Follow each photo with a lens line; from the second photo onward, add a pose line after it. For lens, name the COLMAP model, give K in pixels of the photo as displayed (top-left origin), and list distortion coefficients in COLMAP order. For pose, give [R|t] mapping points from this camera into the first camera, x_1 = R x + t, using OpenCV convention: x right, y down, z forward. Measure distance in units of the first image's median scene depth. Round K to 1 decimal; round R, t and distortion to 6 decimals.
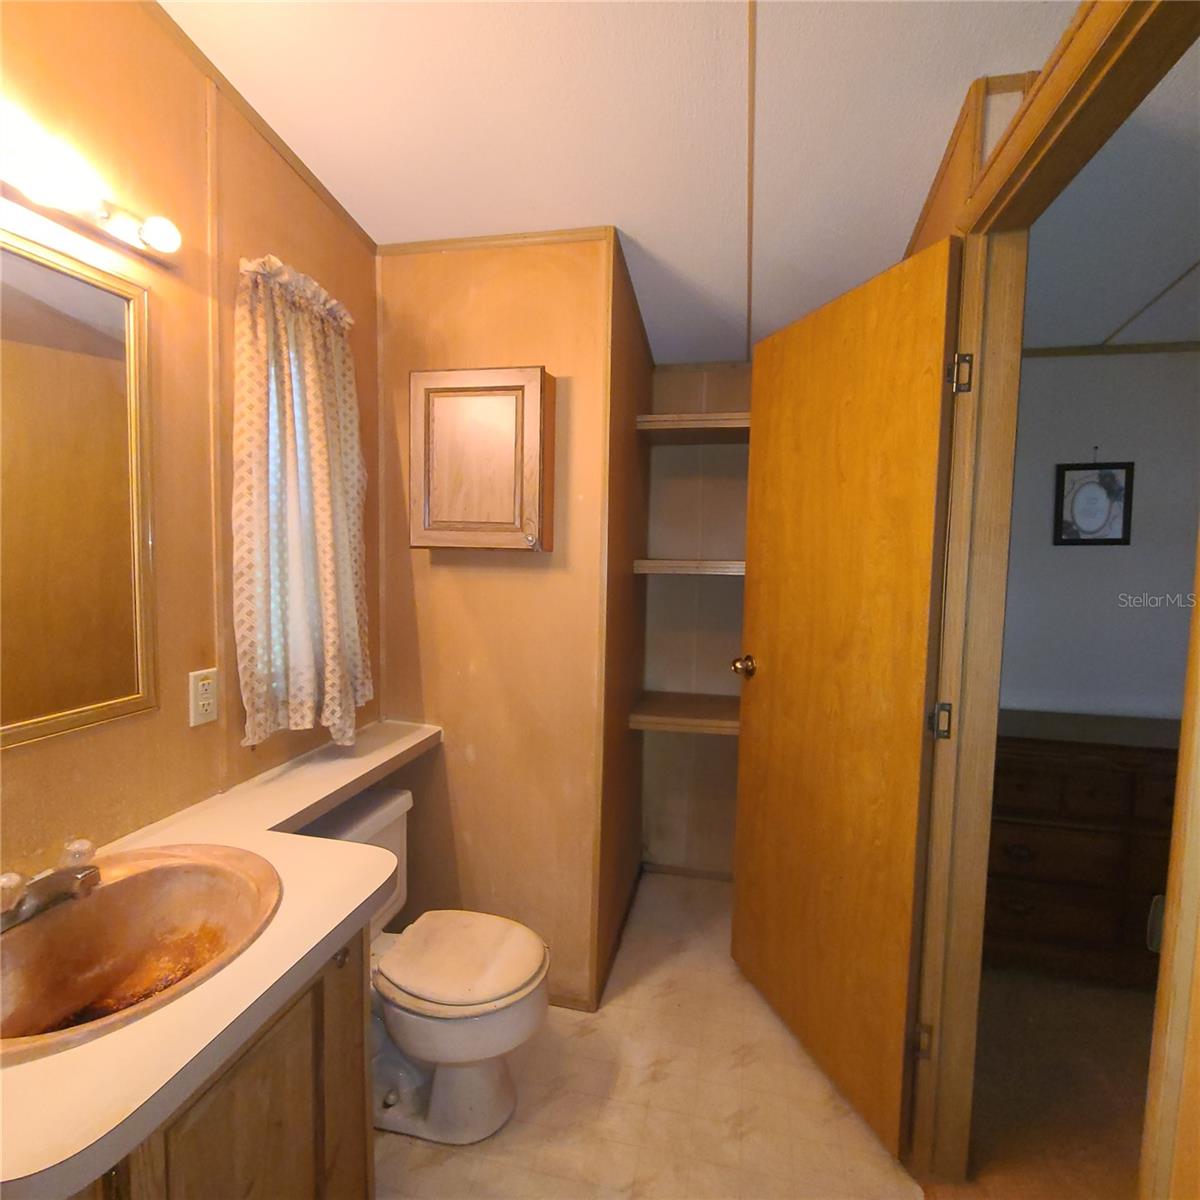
lens RADIAL K [[655.9, 0, 605.4], [0, 655.9, 596.2], [0, 0, 1]] dist [-0.002279, -0.001147]
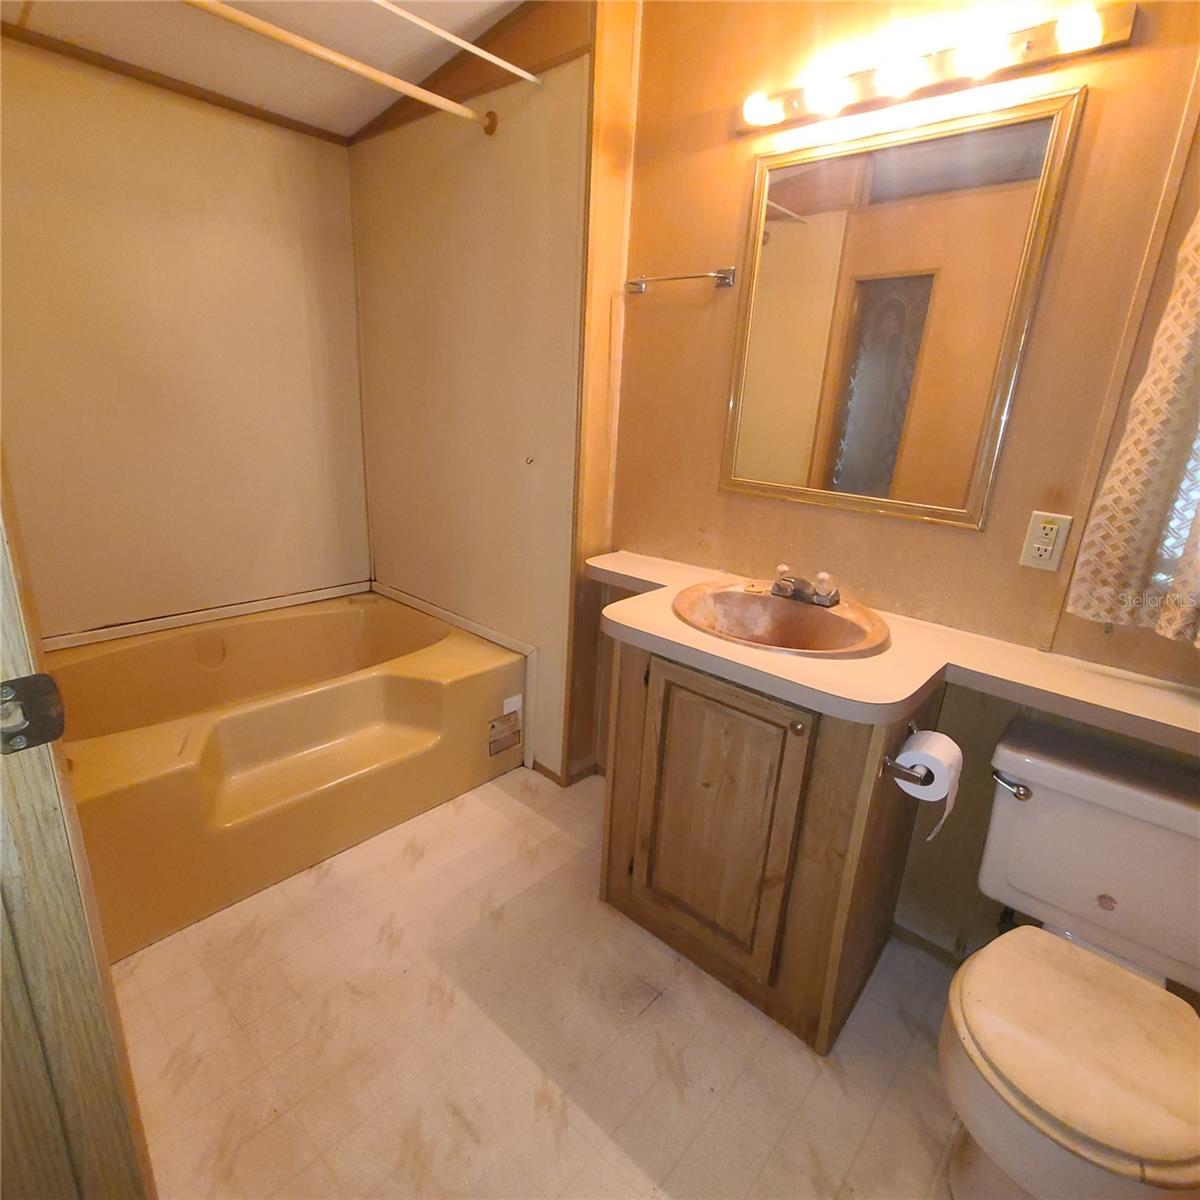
lens RADIAL K [[655.9, 0, 605.4], [0, 655.9, 596.2], [0, 0, 1]] dist [-0.002279, -0.001147]
pose [[-0.485963, 0.205557, -0.849463, 0.528609], [-0.131721, 0.943620, 0.303696, 0.024074], [0.863996, 0.259477, -0.431488, 0.889980]]
